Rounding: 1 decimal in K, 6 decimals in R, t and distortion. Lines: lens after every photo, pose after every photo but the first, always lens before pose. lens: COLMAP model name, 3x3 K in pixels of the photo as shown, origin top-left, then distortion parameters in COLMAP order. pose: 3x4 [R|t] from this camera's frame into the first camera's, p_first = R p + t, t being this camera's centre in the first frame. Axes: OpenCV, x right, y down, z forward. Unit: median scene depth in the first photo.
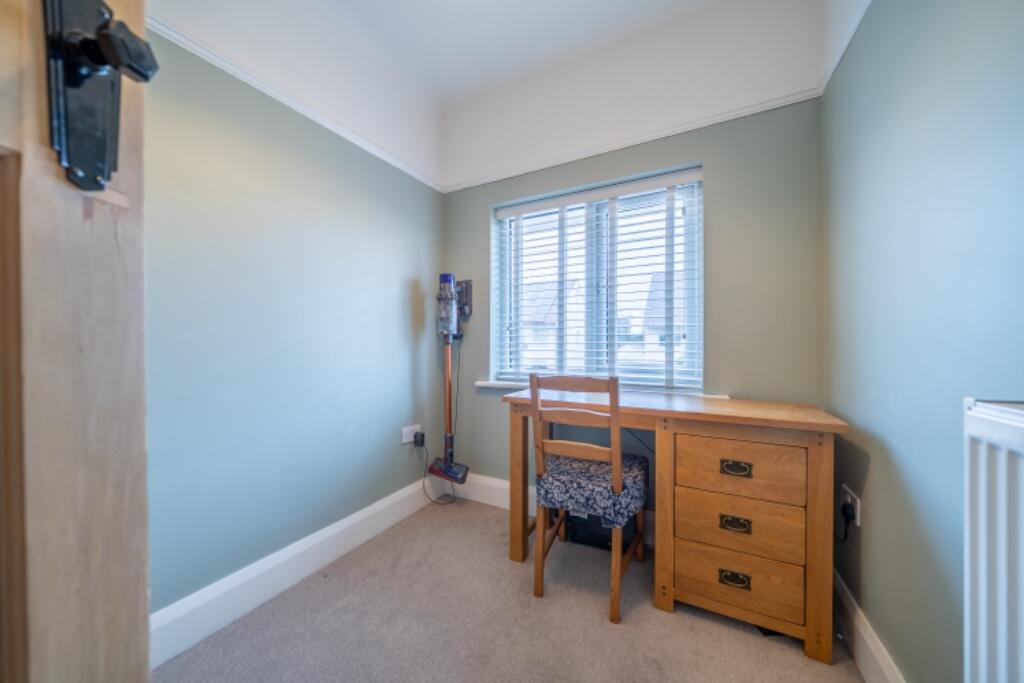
lens RADIAL K [[354.1, 0, 509.7], [0, 354.1, 343.1], [0, 0, 1]] dist [-0.007131, -0.000402]
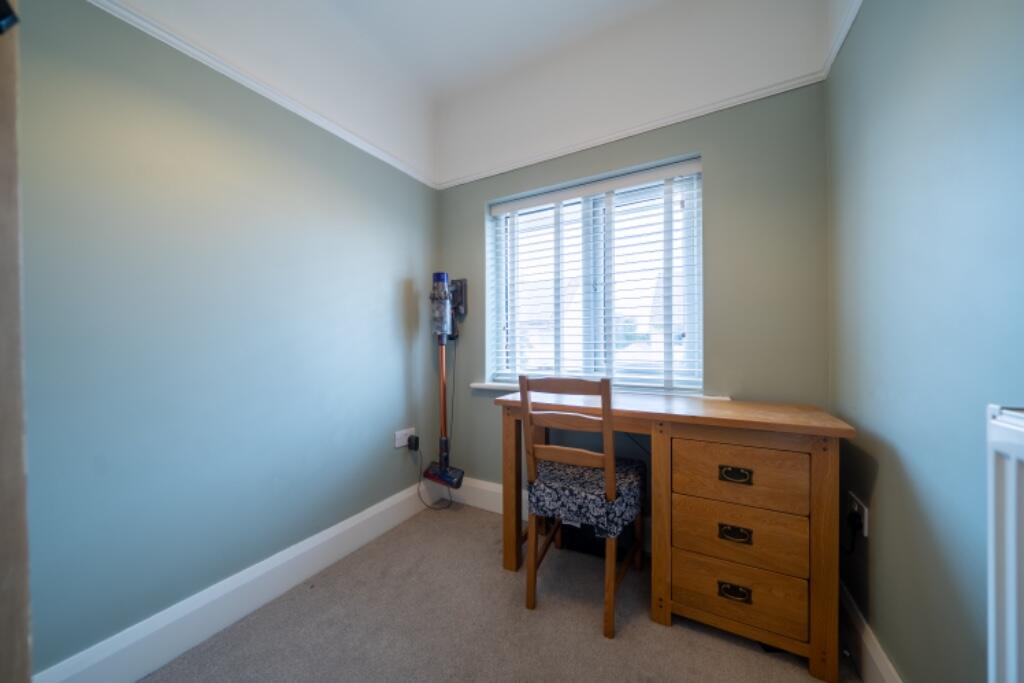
lens RADIAL K [[354.1, 0, 515.3], [0, 354.1, 344.4], [0, 0, 1]] dist [-0.007131, -0.000402]
pose [[0.999965, -0.007478, -0.003673, 0.051306], [0.007492, 0.999965, 0.003689, -0.001159], [0.003645, -0.003716, 0.999986, 0.049157]]
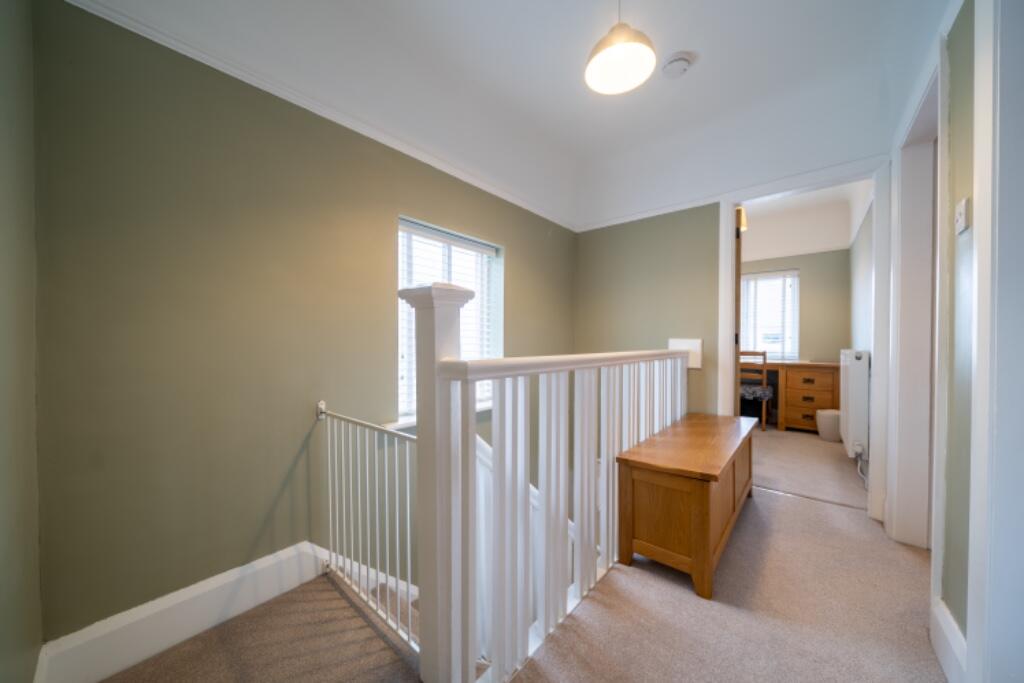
lens RADIAL K [[354.1, 0, 508.6], [0, 354.1, 339.2], [0, 0, 1]] dist [-0.007131, -0.000402]
pose [[0.976627, 0.004877, -0.214884, -1.121204], [-0.003843, 0.999979, 0.005228, -0.019593], [0.214905, -0.004280, 0.976626, -2.280154]]
